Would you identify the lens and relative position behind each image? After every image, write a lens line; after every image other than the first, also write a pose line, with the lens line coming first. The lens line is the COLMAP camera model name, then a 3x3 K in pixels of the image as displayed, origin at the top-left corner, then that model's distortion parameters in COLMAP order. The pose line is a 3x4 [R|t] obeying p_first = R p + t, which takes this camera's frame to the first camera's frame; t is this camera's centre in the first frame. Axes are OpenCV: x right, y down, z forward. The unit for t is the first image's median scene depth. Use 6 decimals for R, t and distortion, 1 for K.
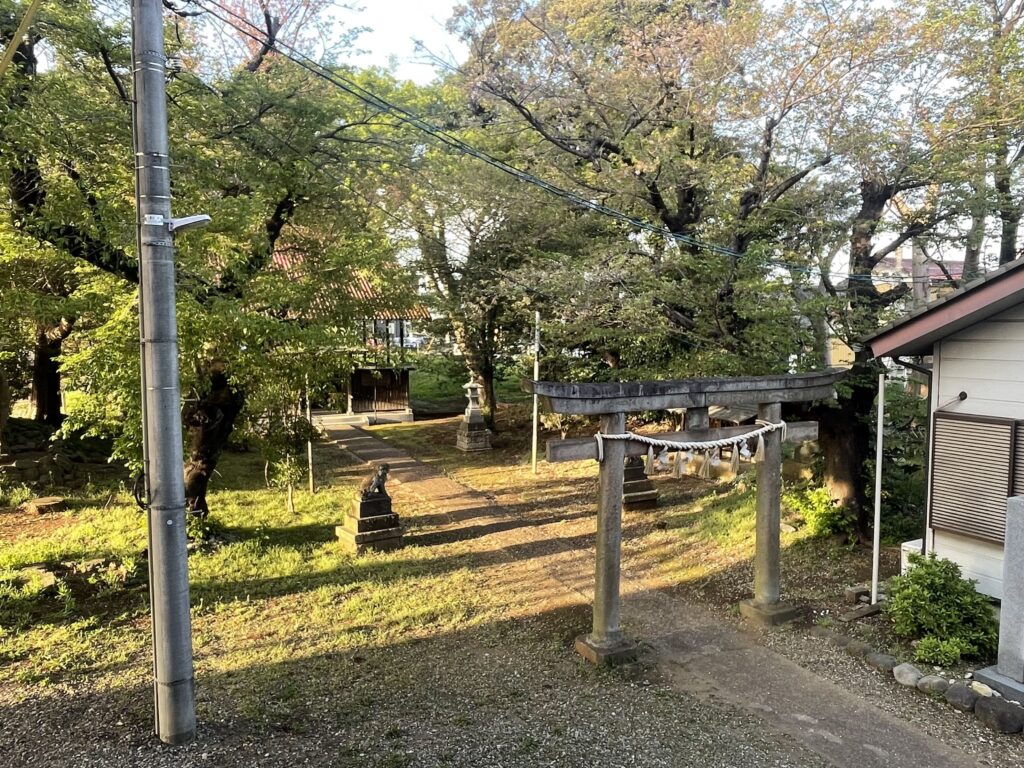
lens RADIAL K [[778.0, 0, 512.0], [0, 778.0, 384.0], [0, 0, 1]] dist [0.007503, -0.004603]
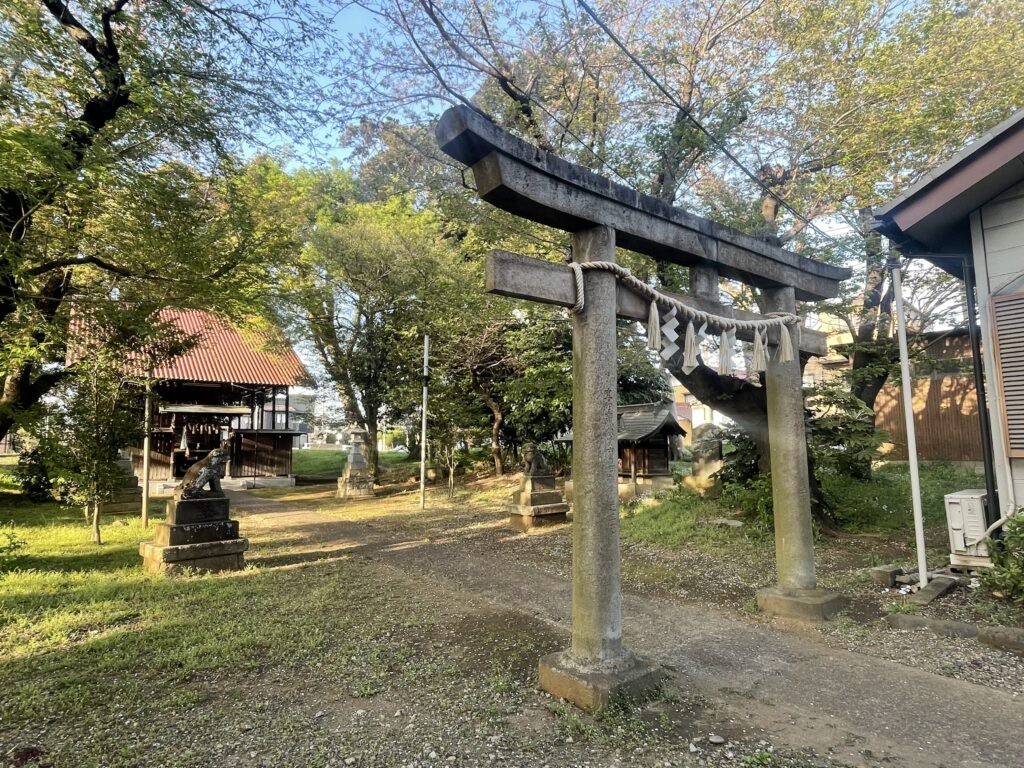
lens RADIAL K [[586.3, 0, 512.0], [0, 586.3, 384.0], [0, 0, 1]] dist [-0.004460, 0.000486]
pose [[0.979692, 0.012150, 0.200142, -0.015137], [0.026330, 0.981723, -0.188486, 0.222495], [-0.198774, 0.189928, 0.961466, 0.605865]]
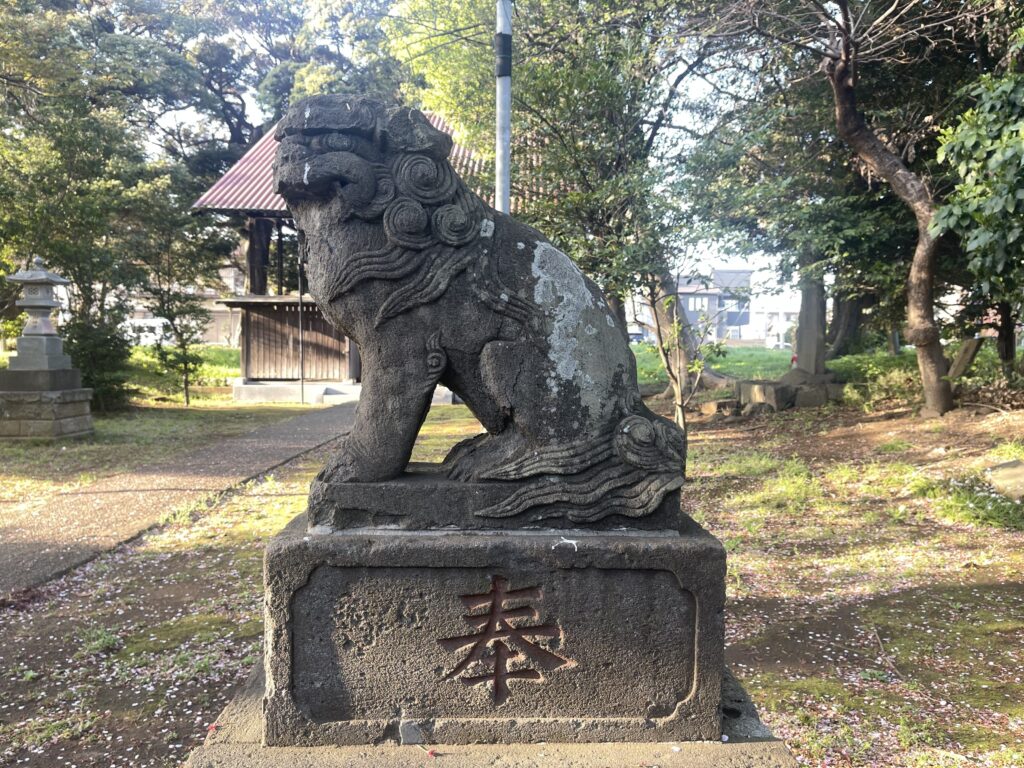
lens RADIAL K [[780.2, 0, 512.0], [0, 780.2, 384.0], [0, 0, 1]] dist [0.077194, -0.081441]
pose [[0.892503, 0.032146, -0.449894, 0.322621], [-0.051200, 0.998230, -0.030245, 0.167583], [0.448126, 0.050028, 0.892570, 1.644833]]
